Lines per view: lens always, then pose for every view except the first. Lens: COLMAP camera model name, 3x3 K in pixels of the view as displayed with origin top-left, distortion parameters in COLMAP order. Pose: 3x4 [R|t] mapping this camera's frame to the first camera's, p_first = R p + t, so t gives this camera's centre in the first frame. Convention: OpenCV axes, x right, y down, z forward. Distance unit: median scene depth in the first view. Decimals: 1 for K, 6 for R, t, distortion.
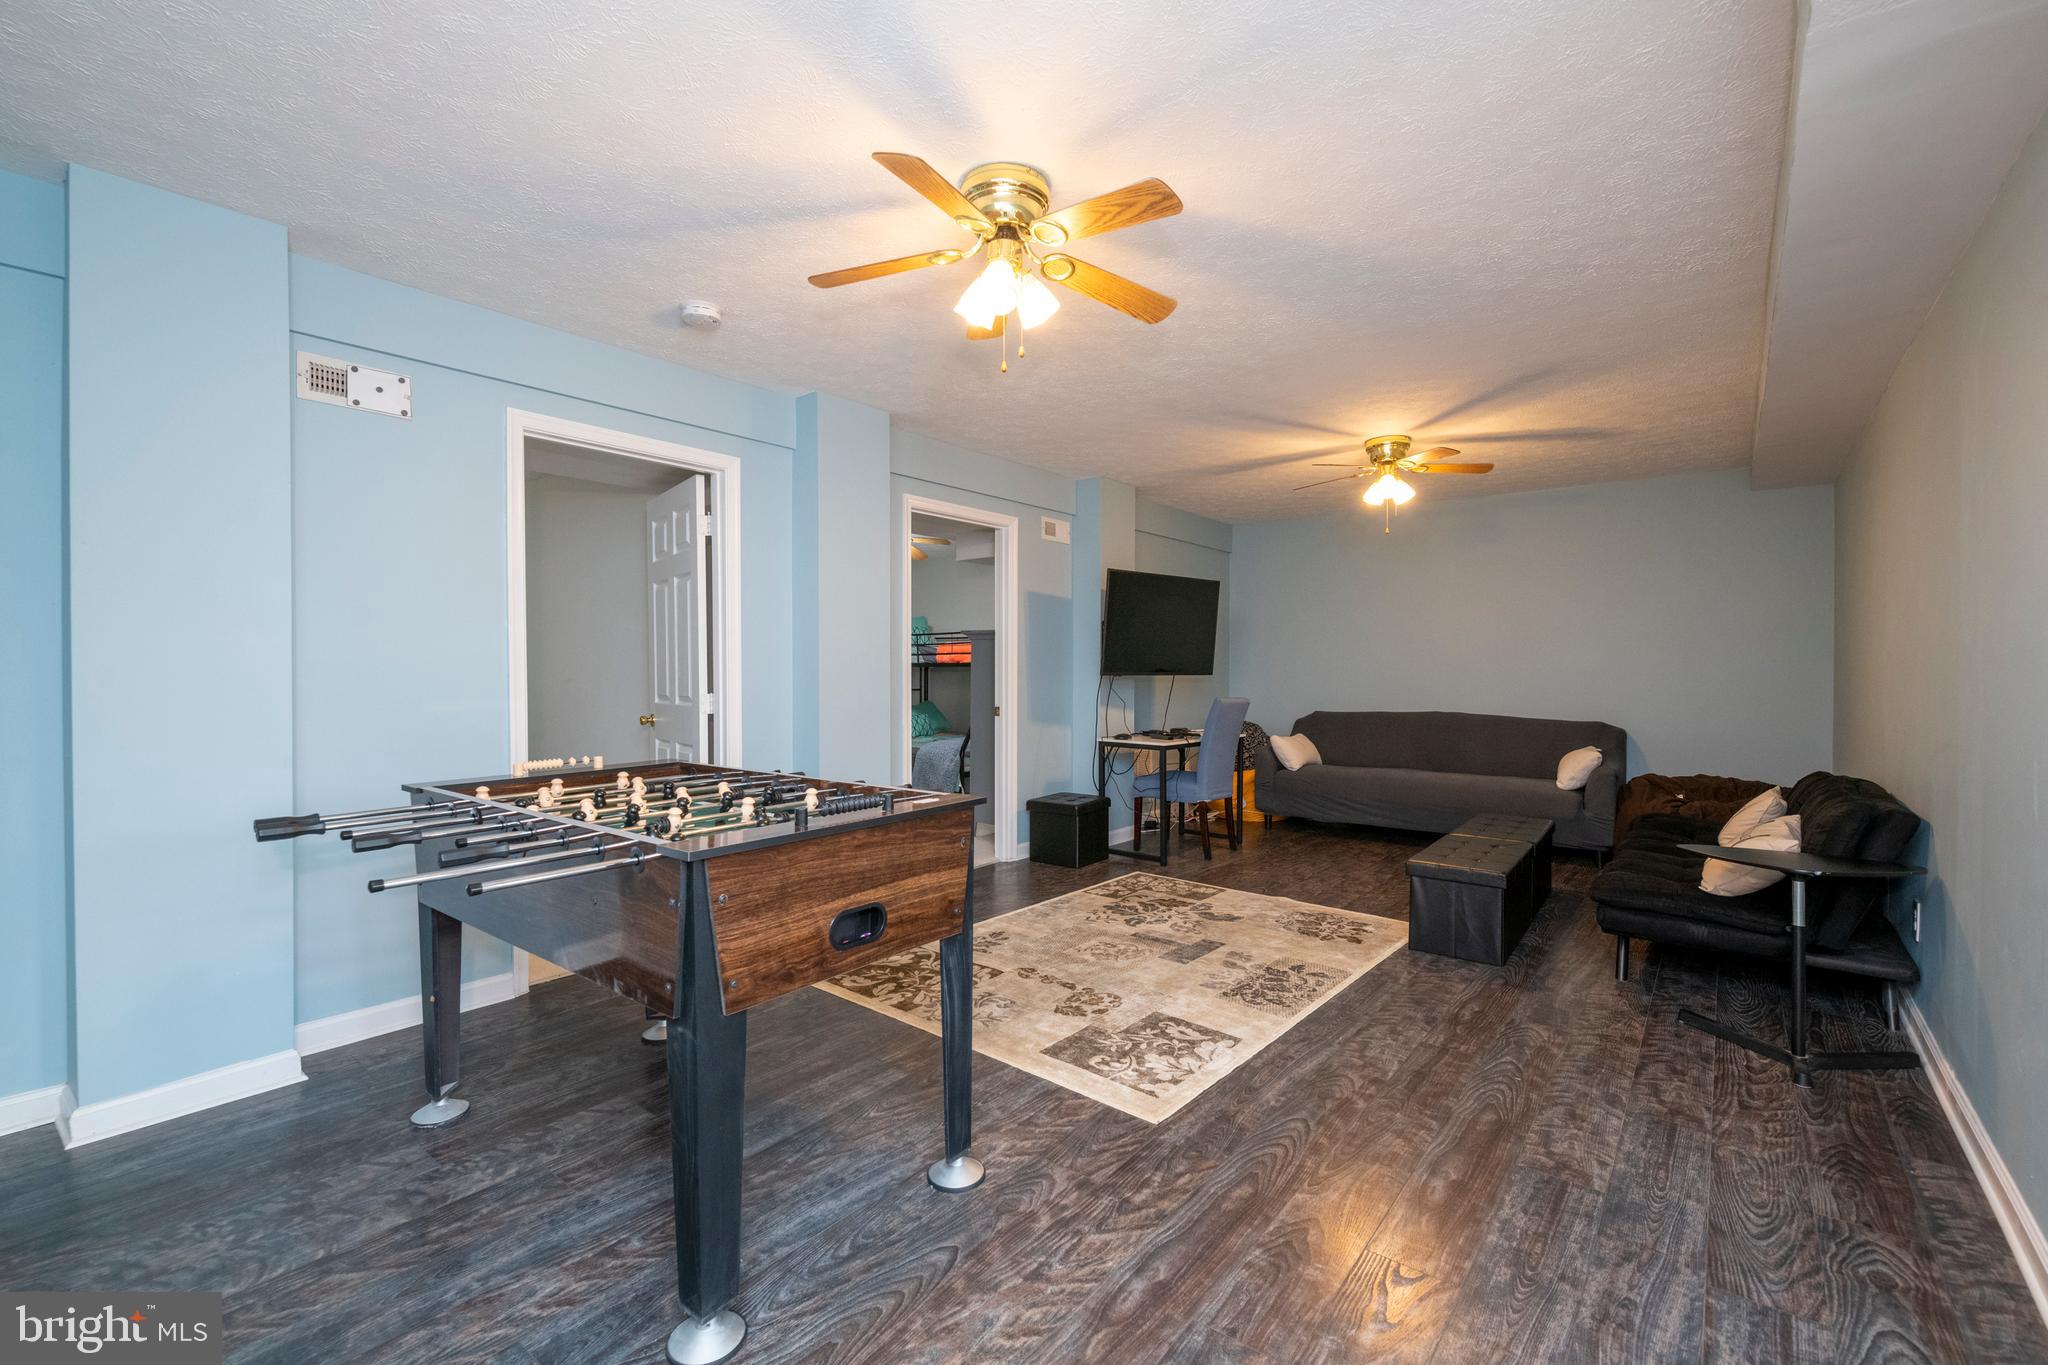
lens RADIAL K [[870.5, 0, 1021.8], [0, 870.5, 677.5], [0, 0, 1]] dist [0.001219, -0.002000]
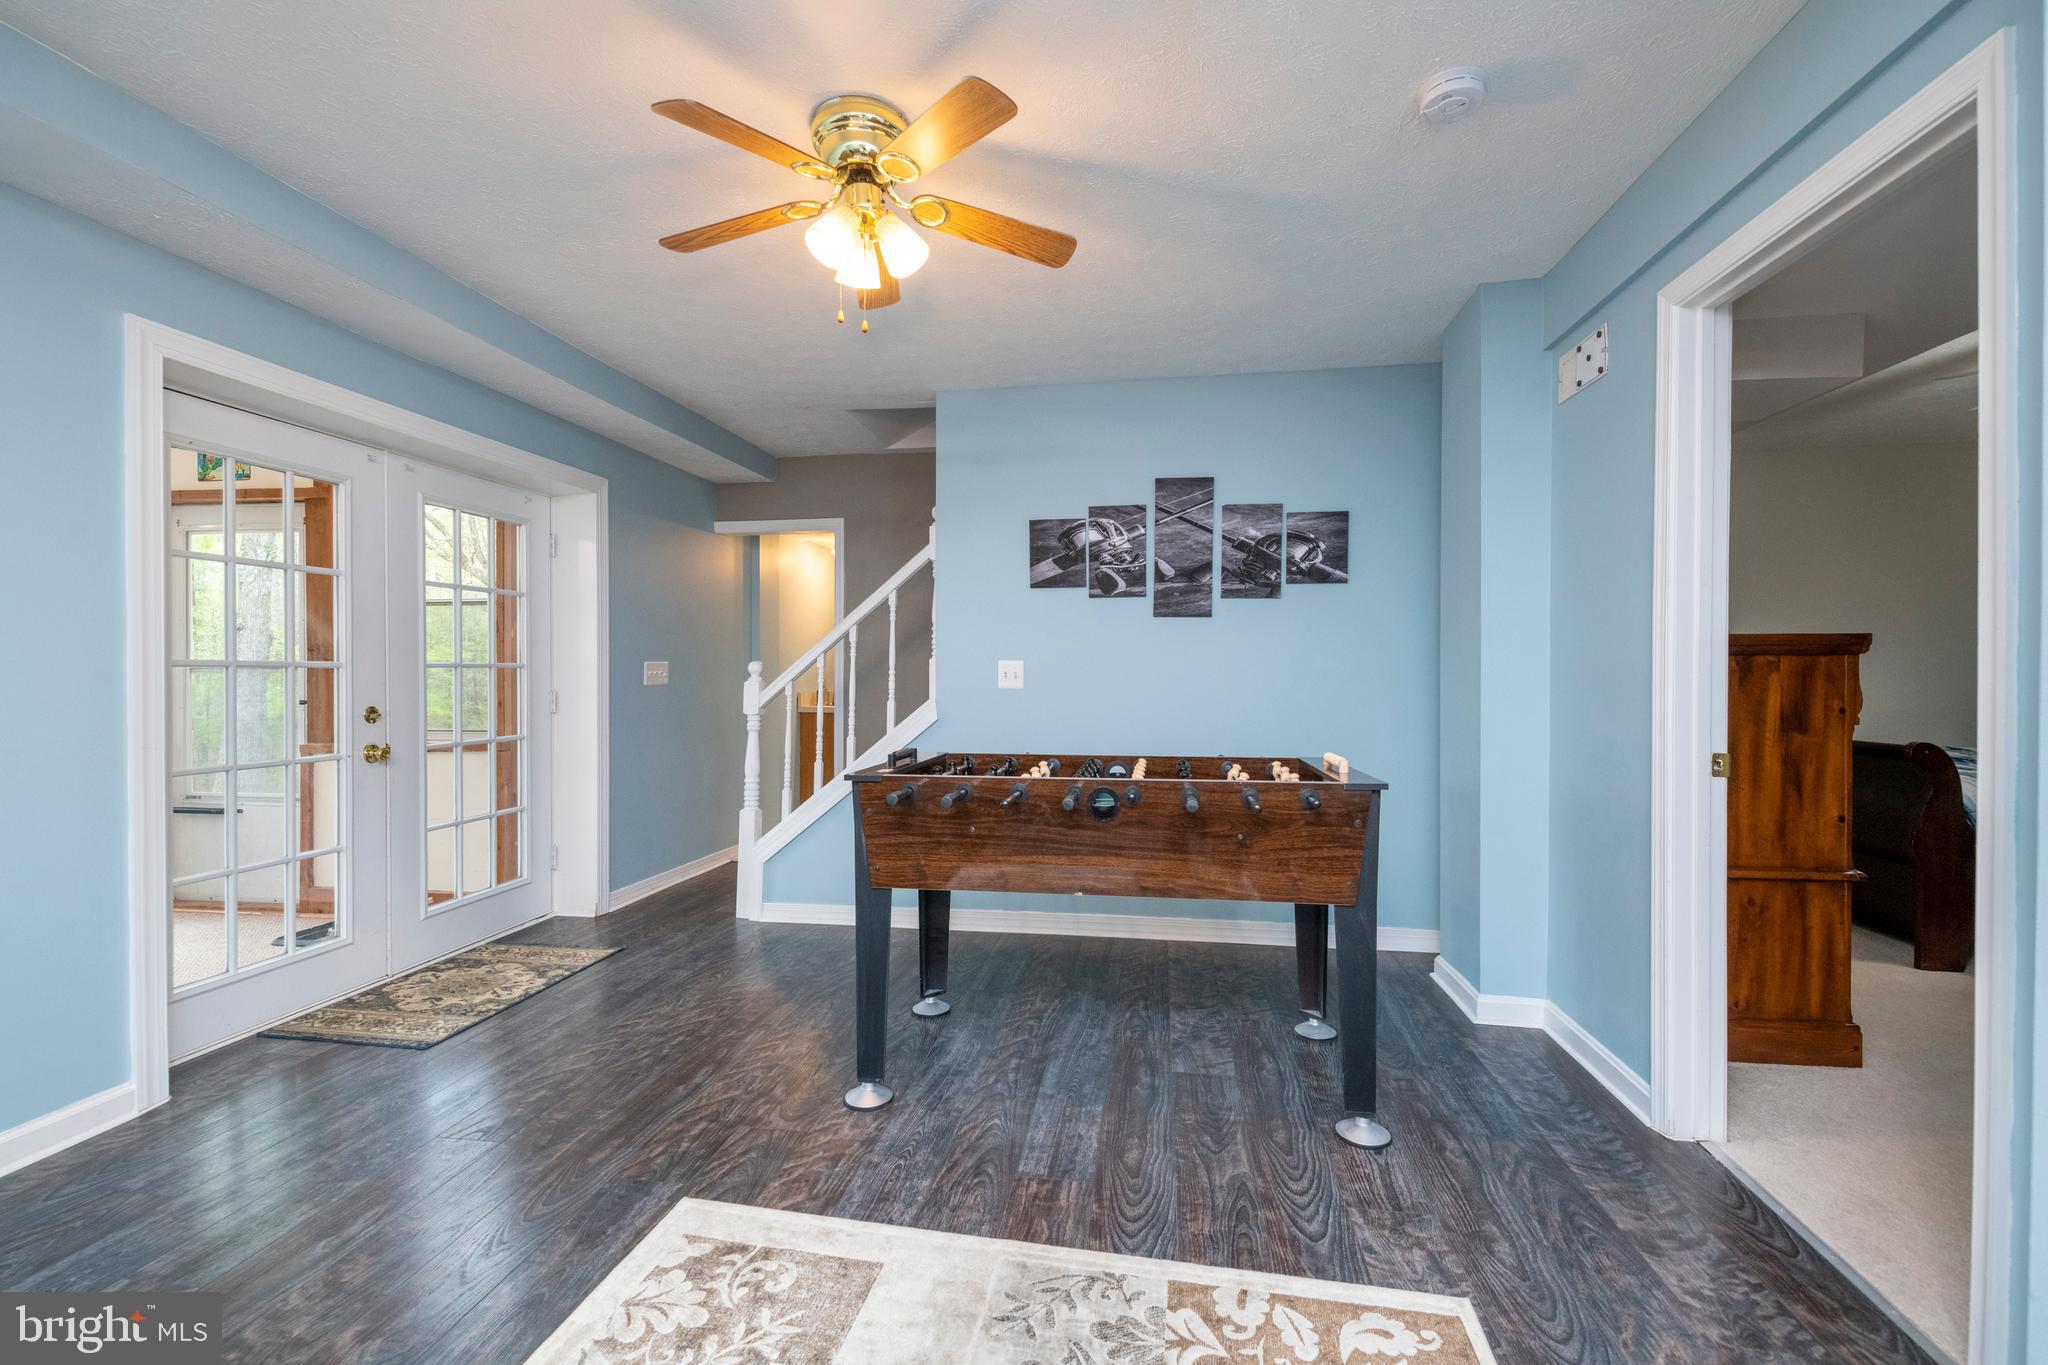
lens RADIAL K [[870.5, 0, 1022.4], [0, 870.5, 683.3], [0, 0, 1]] dist [0.001219, -0.002000]
pose [[-0.864968, 0.007702, -0.501768, 0.325816], [-0.003432, 0.999768, 0.021263, -0.005066], [0.501816, 0.020114, -0.864741, 2.101039]]
